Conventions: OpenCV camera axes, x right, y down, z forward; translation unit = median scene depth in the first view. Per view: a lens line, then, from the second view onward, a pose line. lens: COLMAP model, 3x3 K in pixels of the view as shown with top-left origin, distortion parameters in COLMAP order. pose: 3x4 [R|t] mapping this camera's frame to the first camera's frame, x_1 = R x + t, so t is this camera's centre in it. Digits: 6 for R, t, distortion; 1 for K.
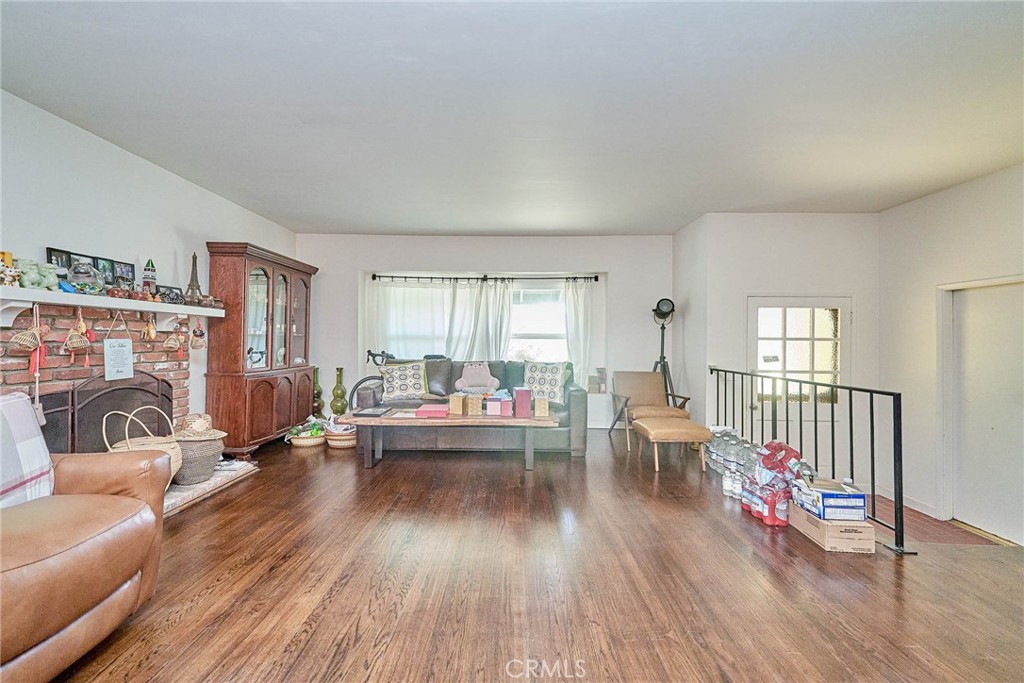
lens RADIAL K [[399.5, 0, 522.3], [0, 399.5, 341.9], [0, 0, 1]] dist [0.010779, -0.001618]
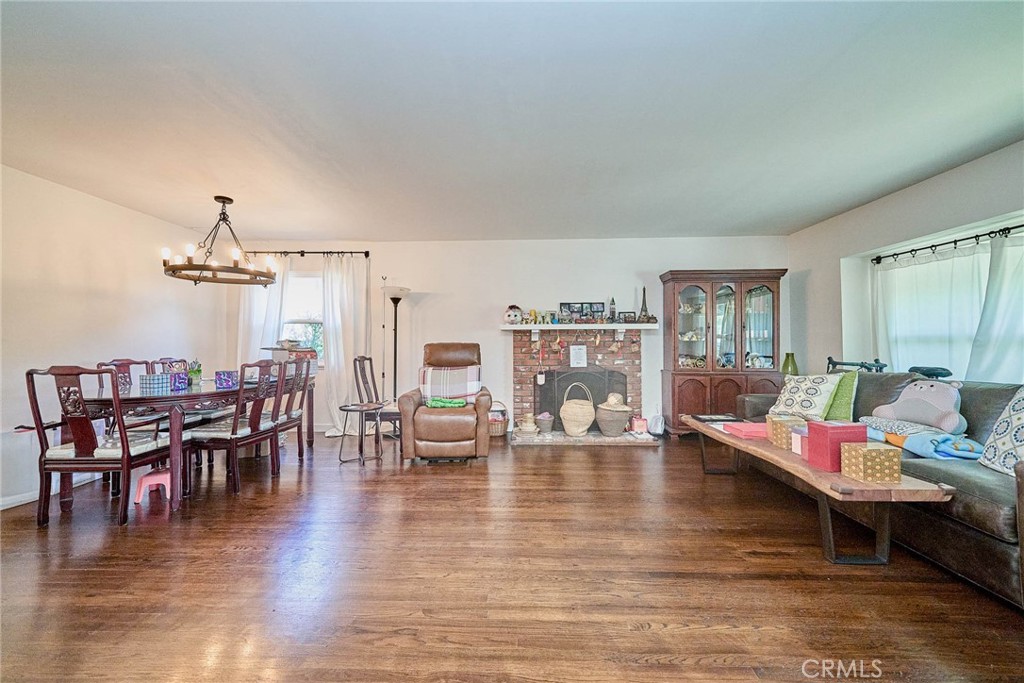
lens RADIAL K [[399.5, 0, 522.3], [0, 399.5, 340.9], [0, 0, 1]] dist [0.010779, -0.001618]
pose [[-0.013387, -0.018788, -0.999734, 0.706213], [0.001799, 0.999821, -0.018814, 0.004129], [0.999909, -0.002050, -0.013350, 0.622352]]
